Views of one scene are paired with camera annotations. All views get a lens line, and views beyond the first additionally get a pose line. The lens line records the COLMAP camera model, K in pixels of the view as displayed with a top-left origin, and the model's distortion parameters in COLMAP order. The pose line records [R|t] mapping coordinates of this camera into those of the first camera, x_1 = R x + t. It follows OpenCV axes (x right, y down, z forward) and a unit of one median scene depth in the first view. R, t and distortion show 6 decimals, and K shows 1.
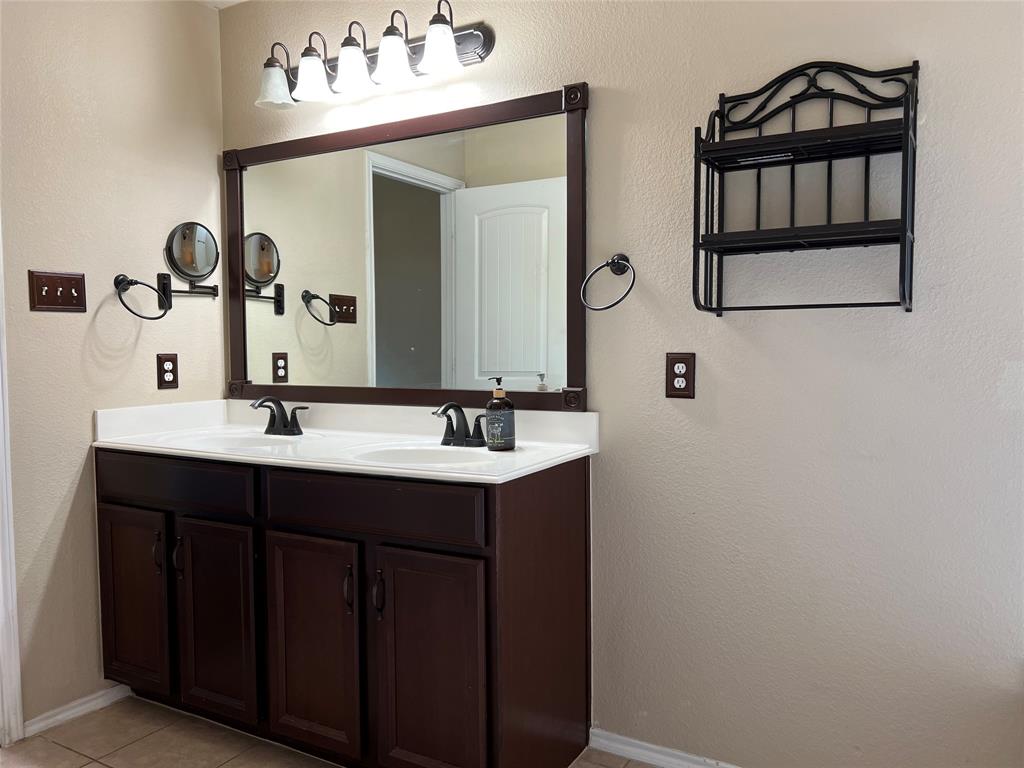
lens RADIAL K [[779.0, 0, 515.9], [0, 779.0, 381.6], [0, 0, 1]] dist [0.041976, -0.032501]
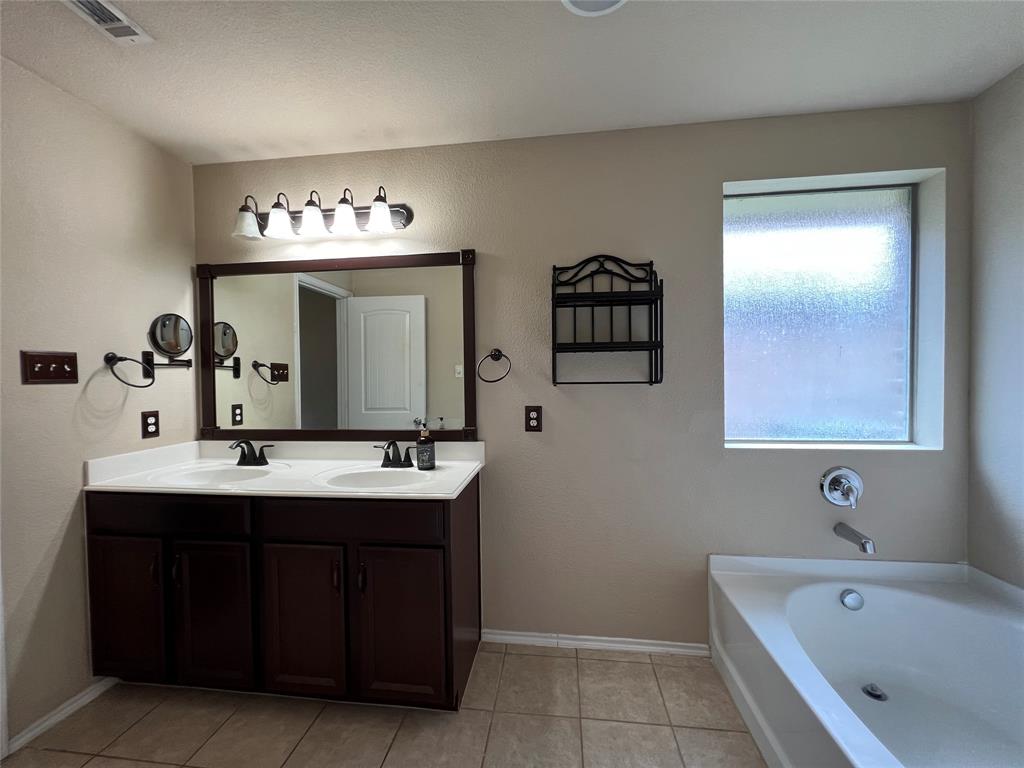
lens RADIAL K [[412.1, 0, 503.9], [0, 412.1, 383.0], [0, 0, 1]] dist [0.000950, 0.002225]
pose [[0.923402, -0.011293, 0.383668, -0.181426], [0.024335, 0.999279, -0.029155, -0.055448], [-0.383062, 0.036258, 0.923011, 0.138762]]
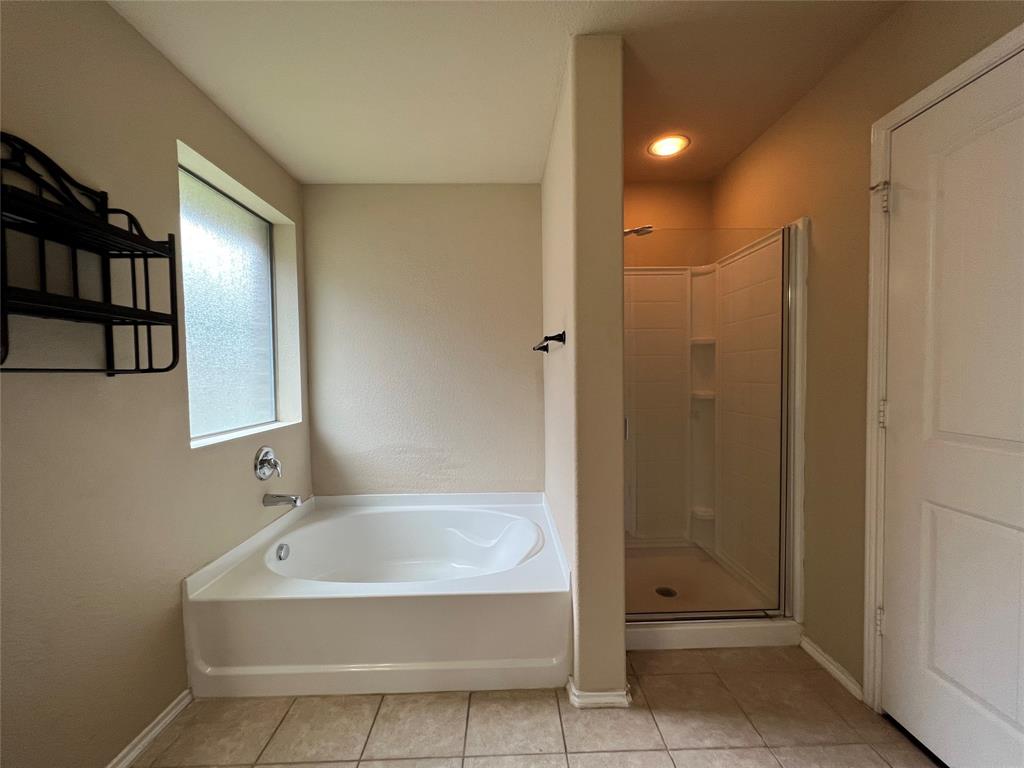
lens RADIAL K [[409.1, 0, 515.7], [0, 409.1, 382.8], [0, 0, 1]] dist [0.000098, 0.000464]
pose [[-0.515347, -0.007591, 0.856948, -0.343763], [0.059580, 0.997224, 0.044663, -0.050888], [-0.854908, 0.074074, -0.513464, 0.579729]]
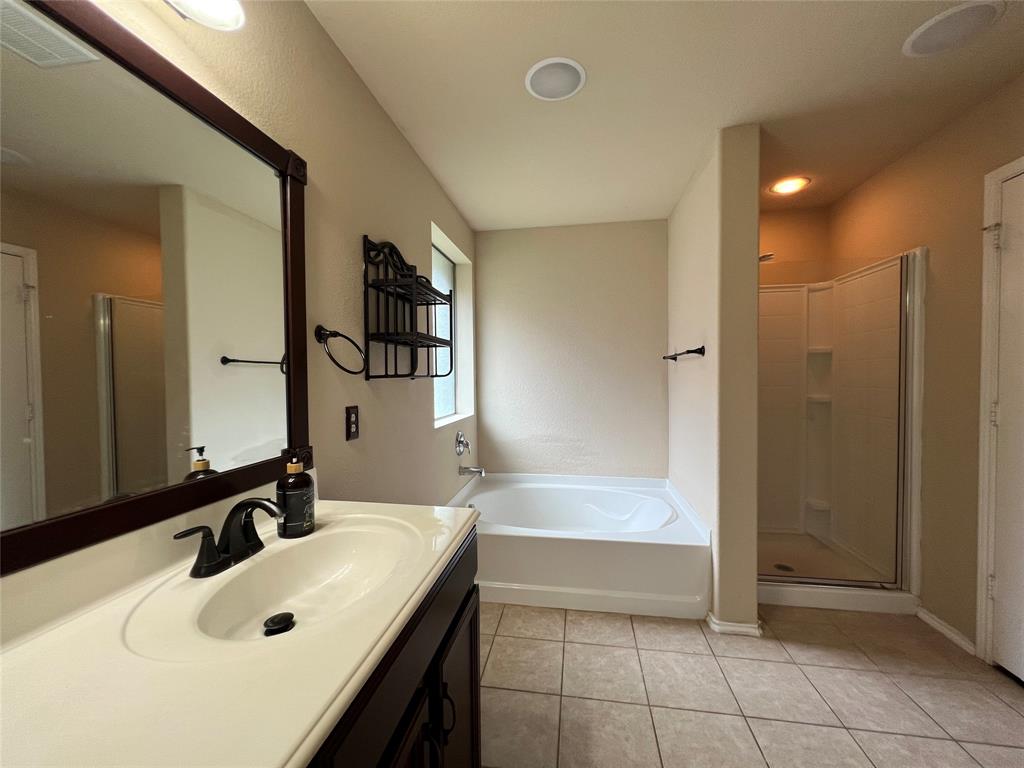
lens RADIAL K [[409.1, 0, 516.5], [0, 409.1, 384.0], [0, 0, 1]] dist [0.000098, 0.000464]
pose [[-0.348810, -0.007609, 0.937163, -0.485933], [0.058302, 0.997854, 0.029802, -0.070068], [-0.935378, 0.065033, -0.347617, 0.844798]]
